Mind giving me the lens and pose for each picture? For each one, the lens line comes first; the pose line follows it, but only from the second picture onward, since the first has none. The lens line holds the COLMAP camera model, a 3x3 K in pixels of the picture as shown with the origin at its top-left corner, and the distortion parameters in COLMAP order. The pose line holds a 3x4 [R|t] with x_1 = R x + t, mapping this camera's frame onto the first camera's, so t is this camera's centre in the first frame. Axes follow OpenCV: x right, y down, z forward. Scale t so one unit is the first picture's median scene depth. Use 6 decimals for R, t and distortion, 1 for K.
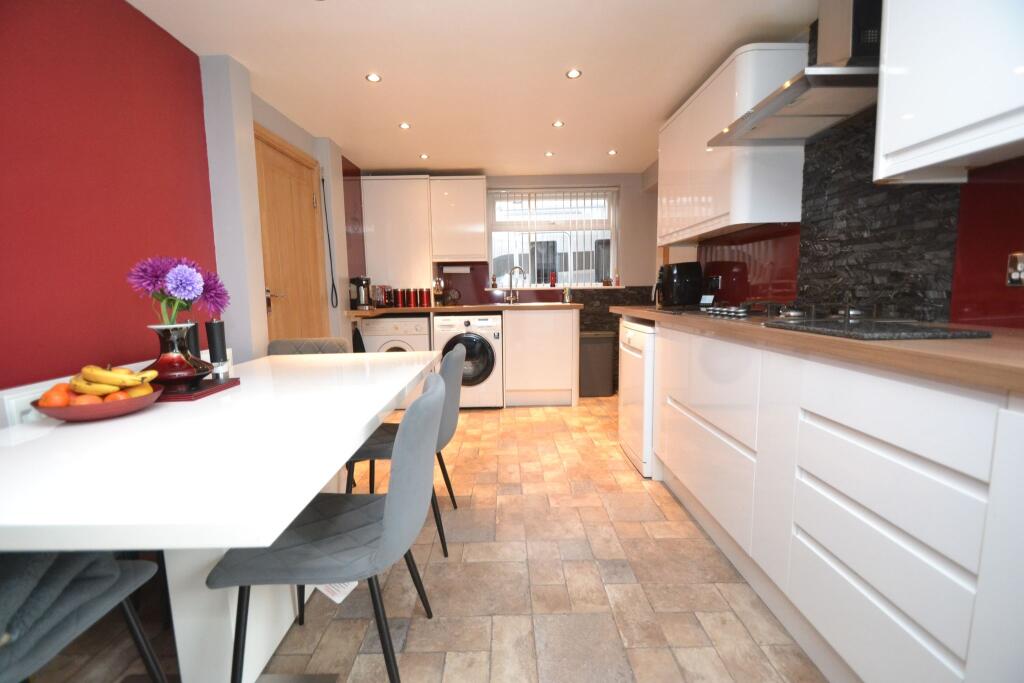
lens RADIAL K [[455.8, 0, 504.4], [0, 455.8, 345.5], [0, 0, 1]] dist [0.023806, -0.023699]
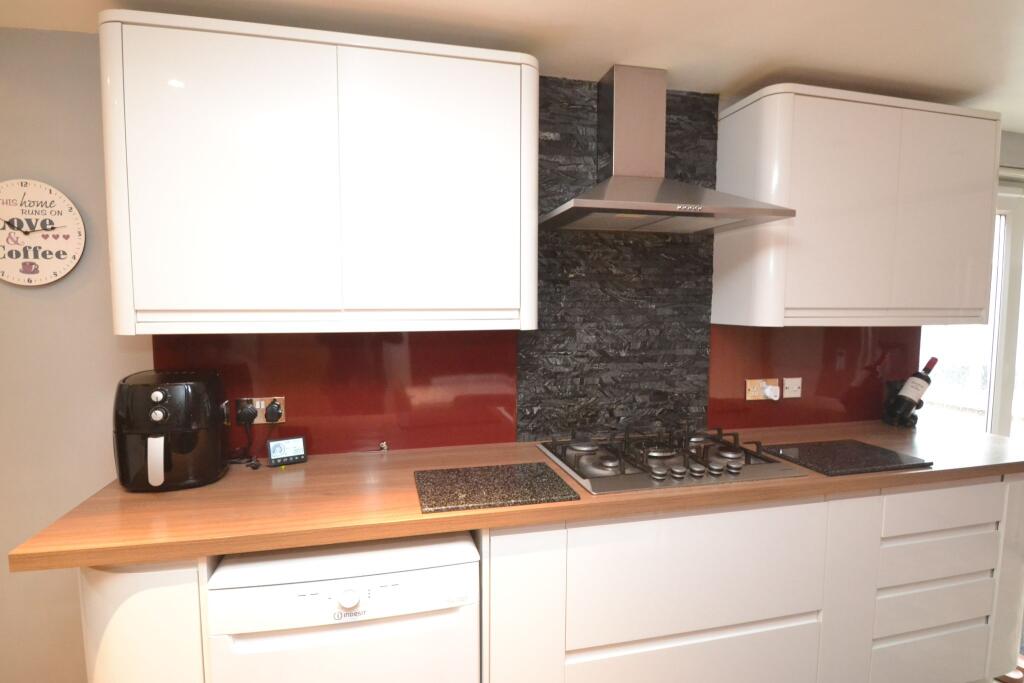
lens RADIAL K [[533.8, 0, 512.0], [0, 533.8, 341.5], [0, 0, 1]] dist [-0.002049, -0.001077]
pose [[-0.249650, -0.057882, 0.966605, -0.226986], [0.113715, 0.989553, 0.088626, -0.359135], [-0.961636, 0.132043, -0.240460, 1.360726]]
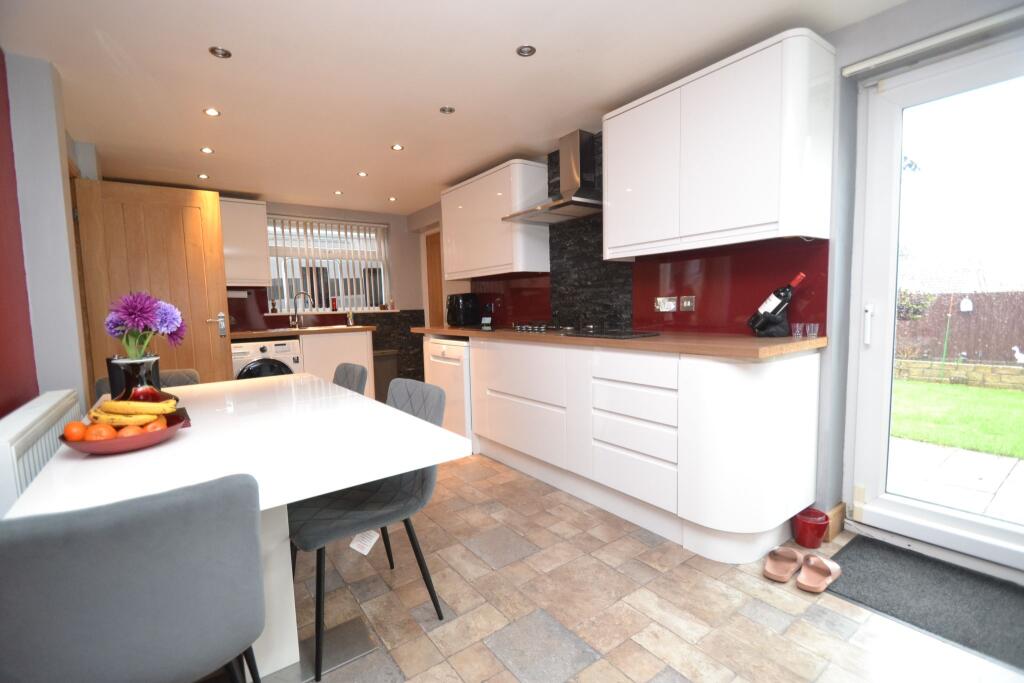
lens RADIAL K [[455.8, 0, 504.4], [0, 455.8, 345.5], [0, 0, 1]] dist [0.023806, -0.023699]
pose [[0.809440, -0.055095, 0.584612, -0.493981], [0.080894, 0.996559, -0.018087, 0.006742], [-0.581604, 0.061932, 0.811111, -0.224122]]
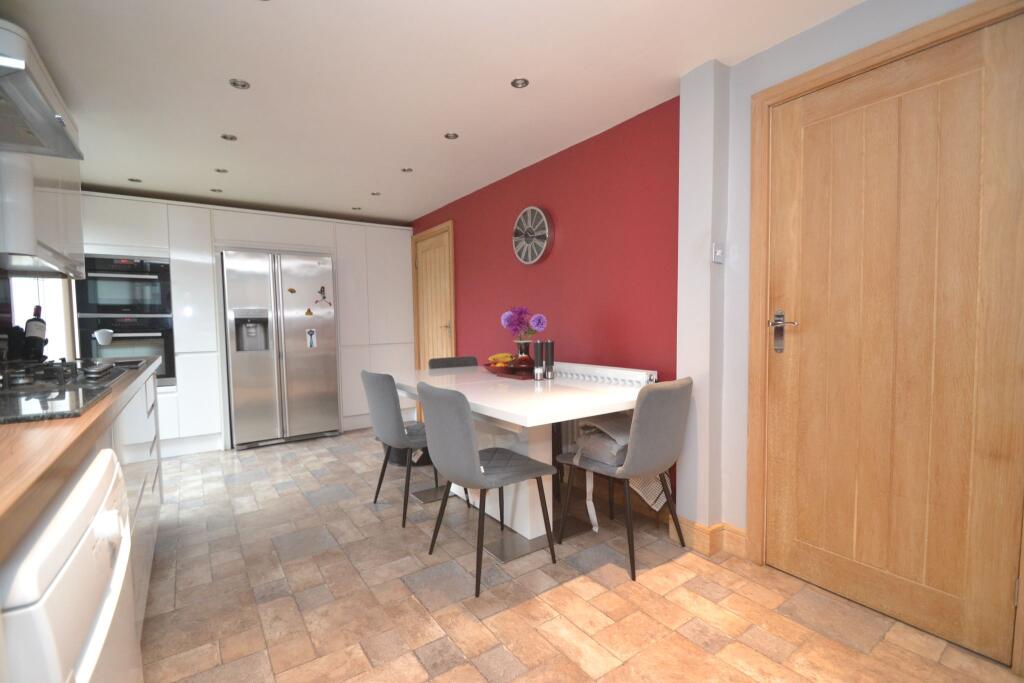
lens RADIAL K [[455.8, 0, 504.4], [0, 455.8, 345.5], [0, 0, 1]] dist [0.023806, -0.023699]
pose [[-0.821241, 0.066128, -0.566736, 0.331091], [-0.031022, 0.986618, 0.160073, -0.246749], [0.569737, 0.149039, -0.808200, 1.891596]]
